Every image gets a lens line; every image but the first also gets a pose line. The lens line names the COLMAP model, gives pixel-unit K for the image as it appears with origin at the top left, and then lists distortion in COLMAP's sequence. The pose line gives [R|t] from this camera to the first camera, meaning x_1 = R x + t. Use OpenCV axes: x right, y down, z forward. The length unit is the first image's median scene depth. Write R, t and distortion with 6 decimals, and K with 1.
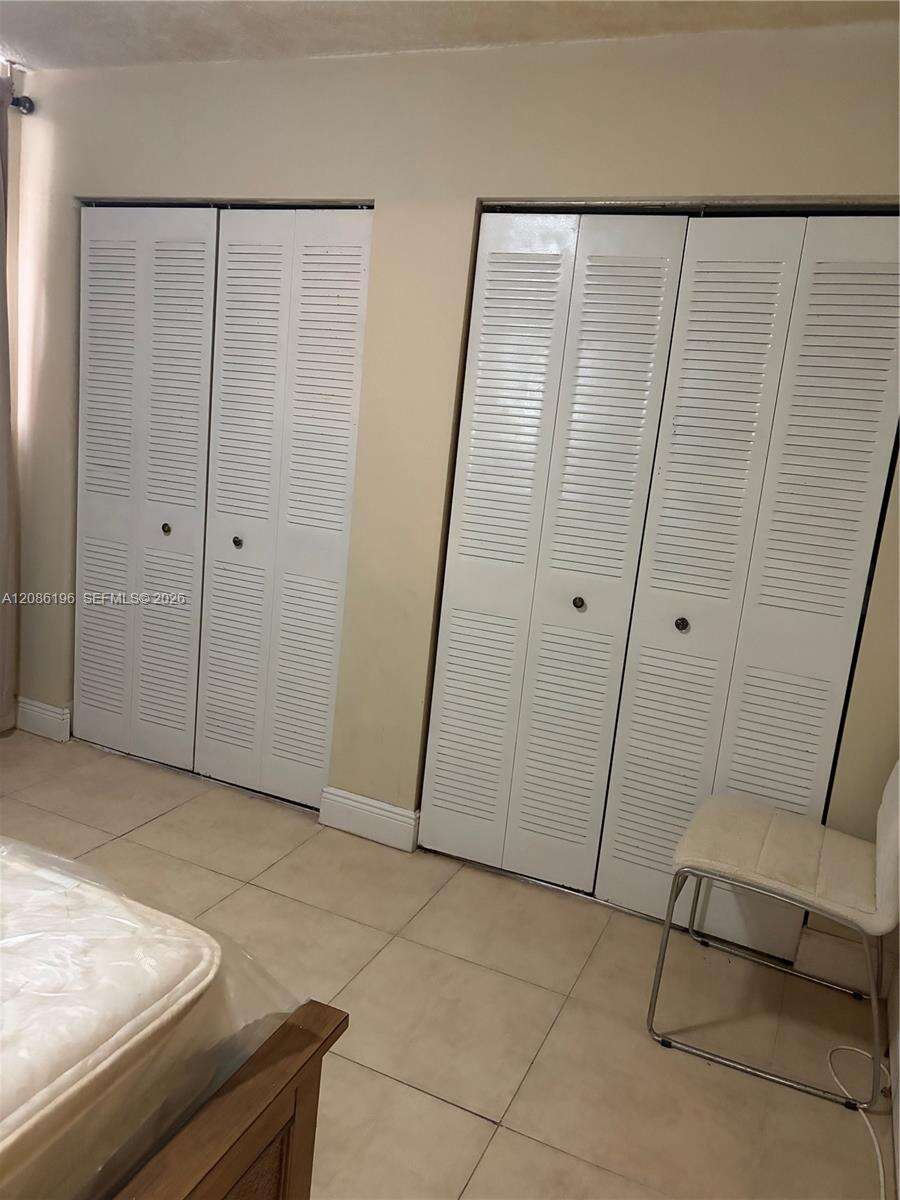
lens RADIAL K [[911.2, 0, 448.9], [0, 911.2, 602.5], [0, 0, 1]] dist [0.009052, -0.010395]
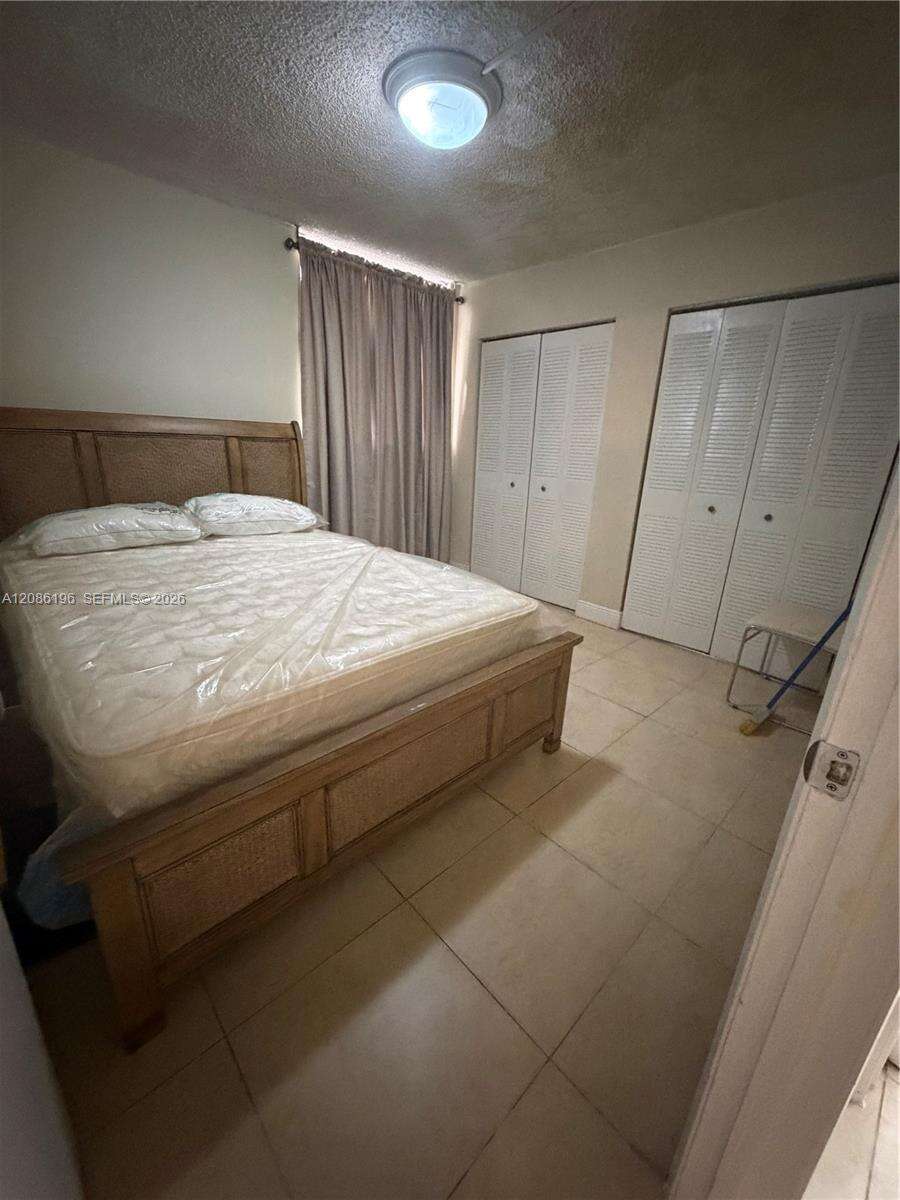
lens RADIAL K [[477.7, 0, 447.5], [0, 477.7, 596.5], [0, 0, 1]] dist [0.000334, -0.000224]
pose [[0.917334, 0.059549, -0.393639, 0.033833], [-0.022525, 0.994930, 0.098019, 0.098669], [0.397480, -0.081050, 0.914024, -0.212317]]
